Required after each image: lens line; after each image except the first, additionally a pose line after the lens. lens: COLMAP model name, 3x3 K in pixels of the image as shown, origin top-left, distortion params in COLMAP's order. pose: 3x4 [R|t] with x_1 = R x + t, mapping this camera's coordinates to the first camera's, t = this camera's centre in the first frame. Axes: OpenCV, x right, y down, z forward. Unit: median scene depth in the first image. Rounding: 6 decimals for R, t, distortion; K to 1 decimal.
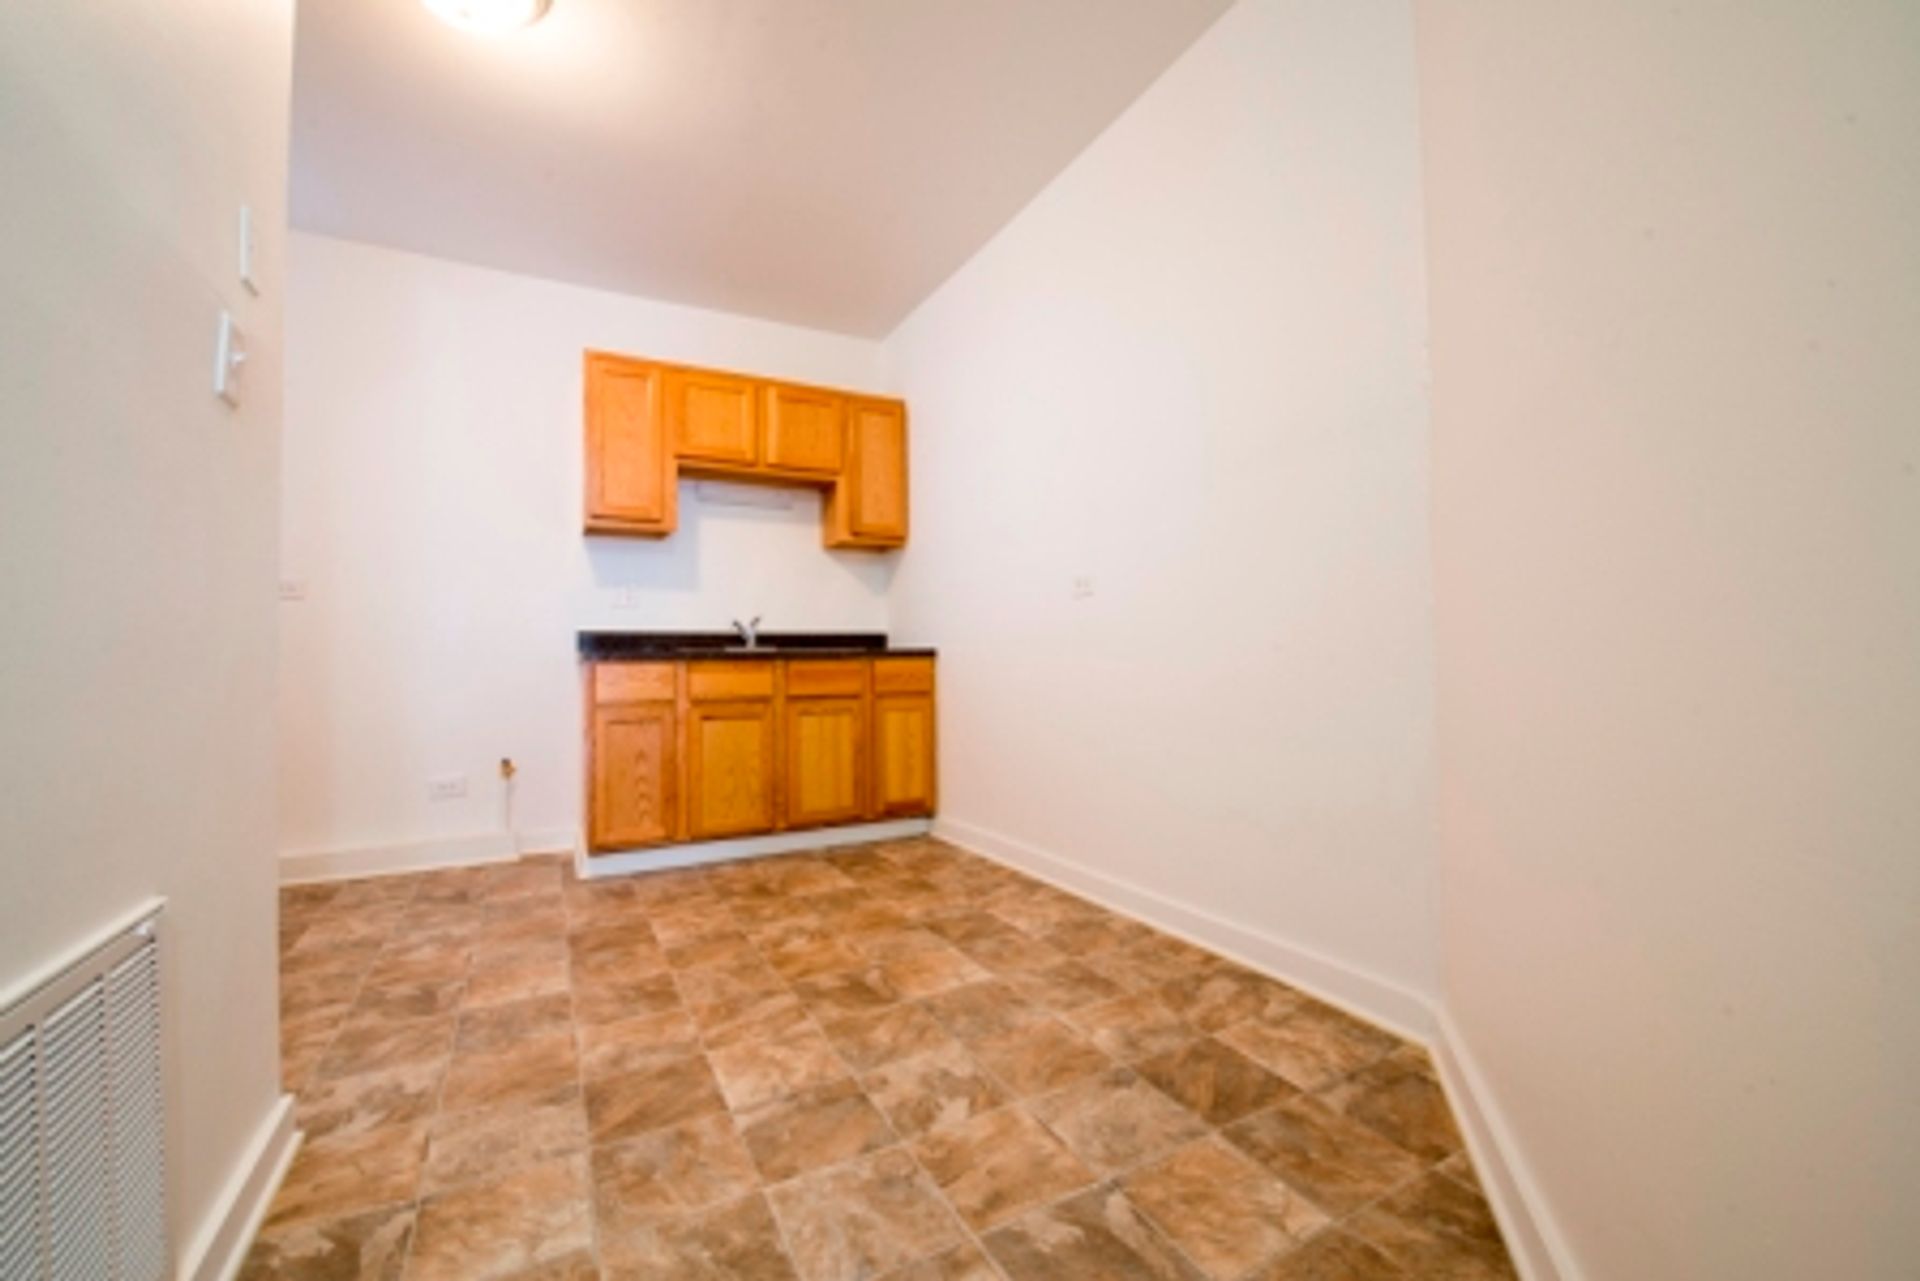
lens RADIAL K [[771.9, 0, 950.9], [0, 771.9, 652.2], [0, 0, 1]] dist [-0.015884, -0.002372]
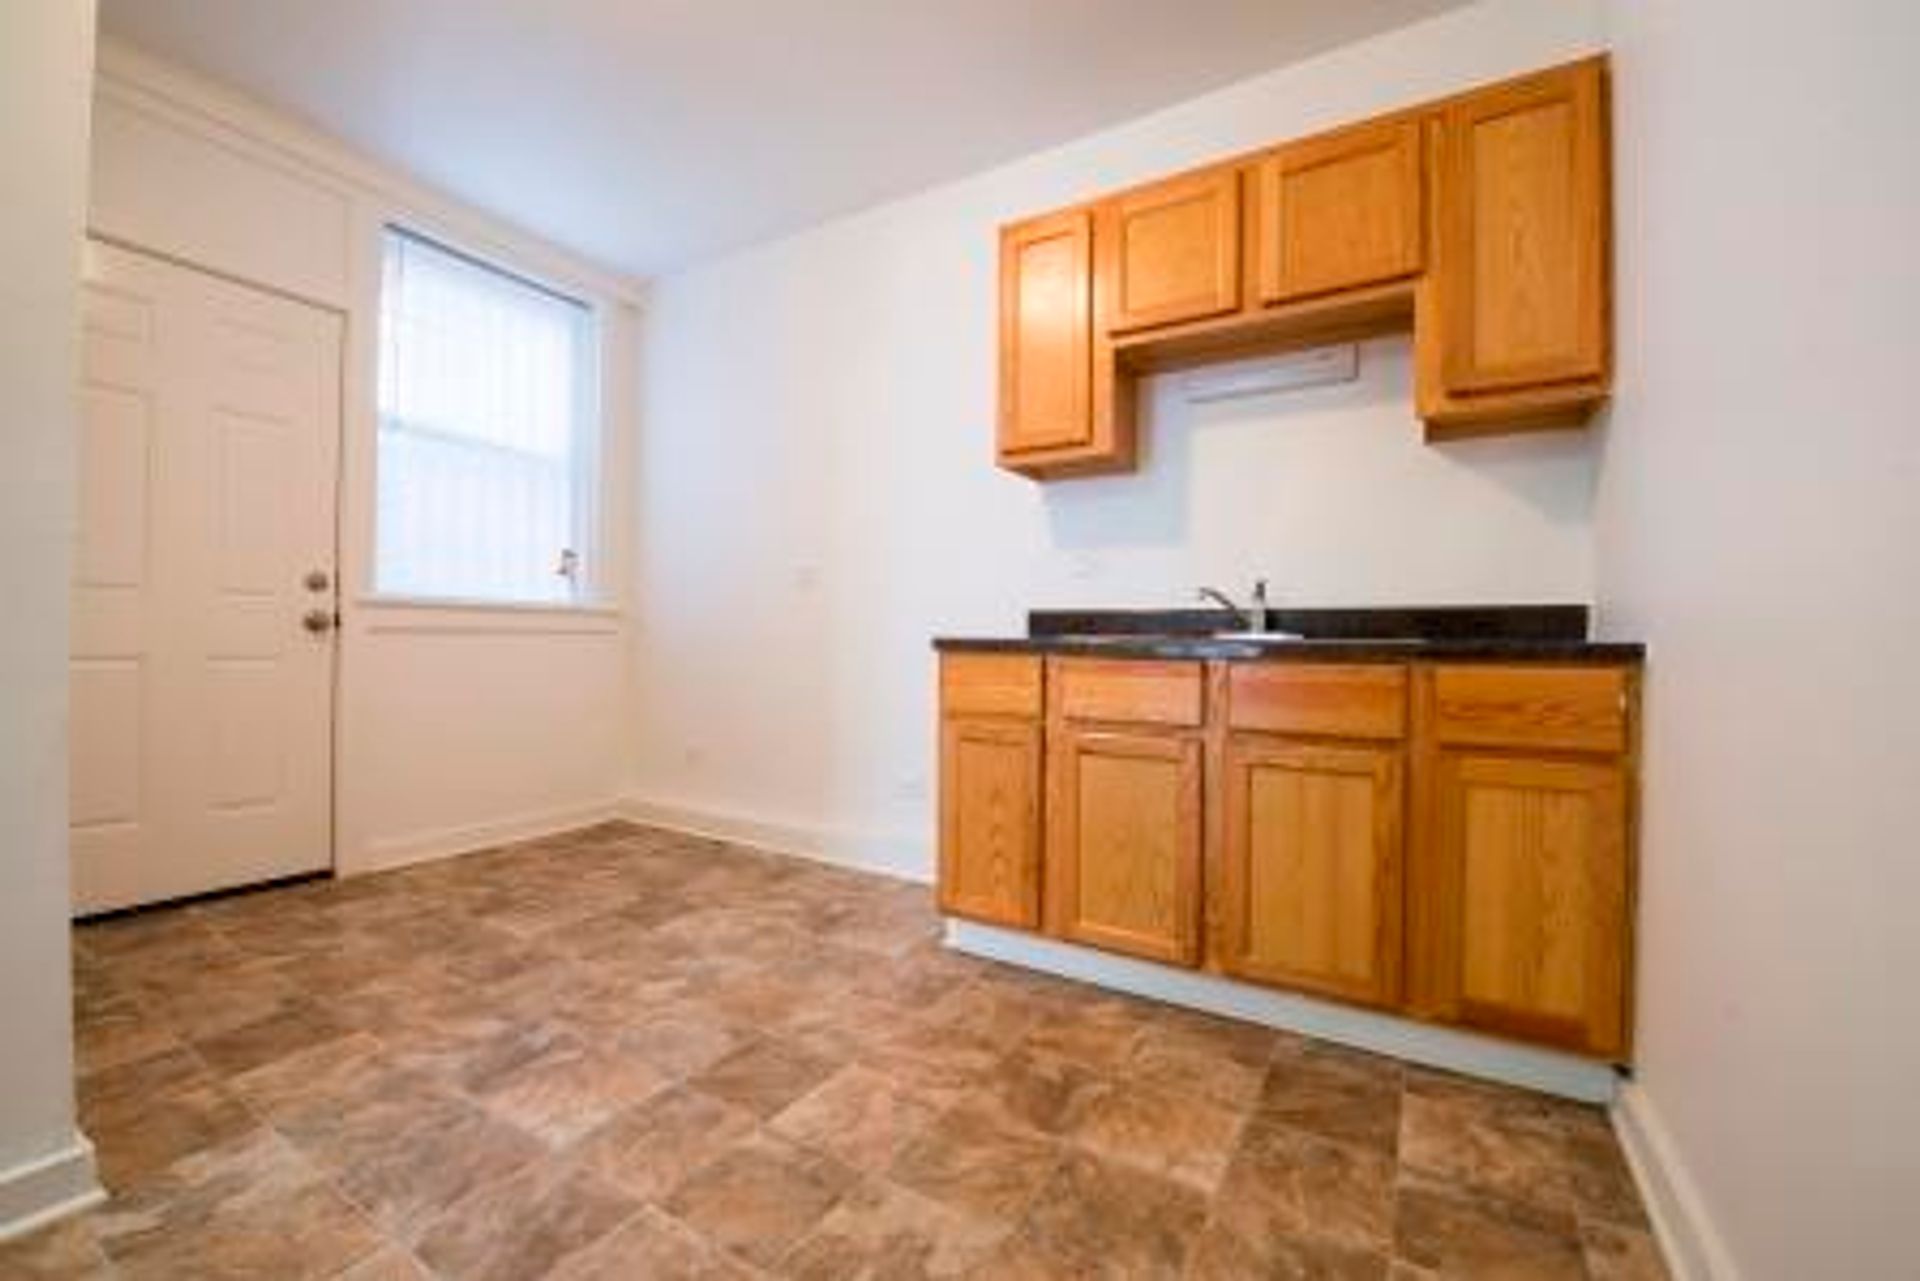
lens RADIAL K [[787.0, 0, 959.8], [0, 787.0, 631.7], [0, 0, 1]] dist [-0.017829, -0.000039]
pose [[0.507292, 0.010924, -0.861705, 0.144495], [-0.010058, 0.999927, 0.006755, -0.009038], [0.861716, 0.005241, 0.507364, 0.537784]]
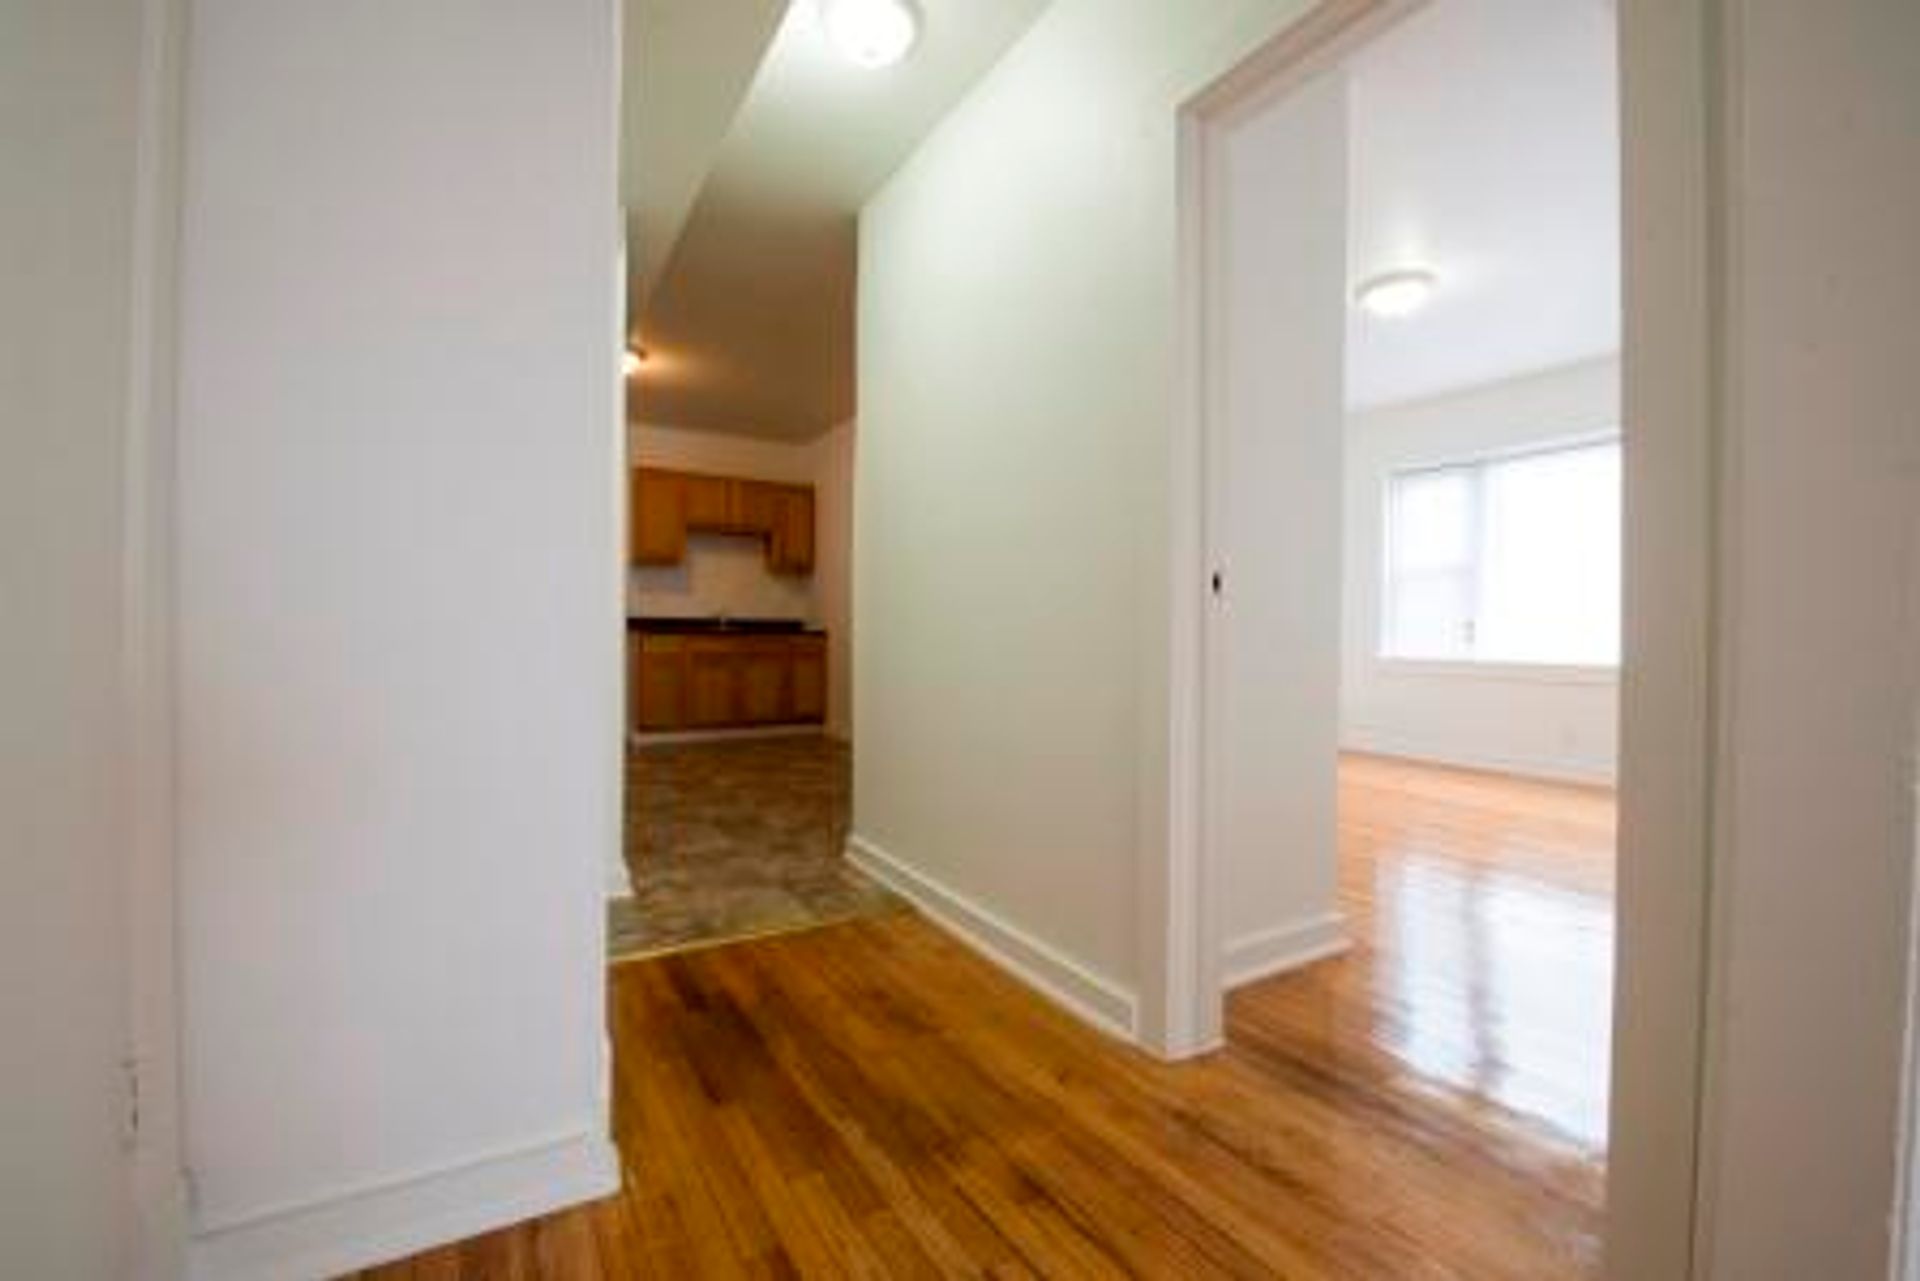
lens RADIAL K [[771.9, 0, 941.7], [0, 771.9, 649.2], [0, 0, 1]] dist [-0.015884, -0.002372]
pose [[0.999257, 0.019889, 0.033023, 0.196502], [-0.020711, 0.999479, 0.024759, -0.011096], [-0.032513, -0.025424, 0.999148, -0.836367]]
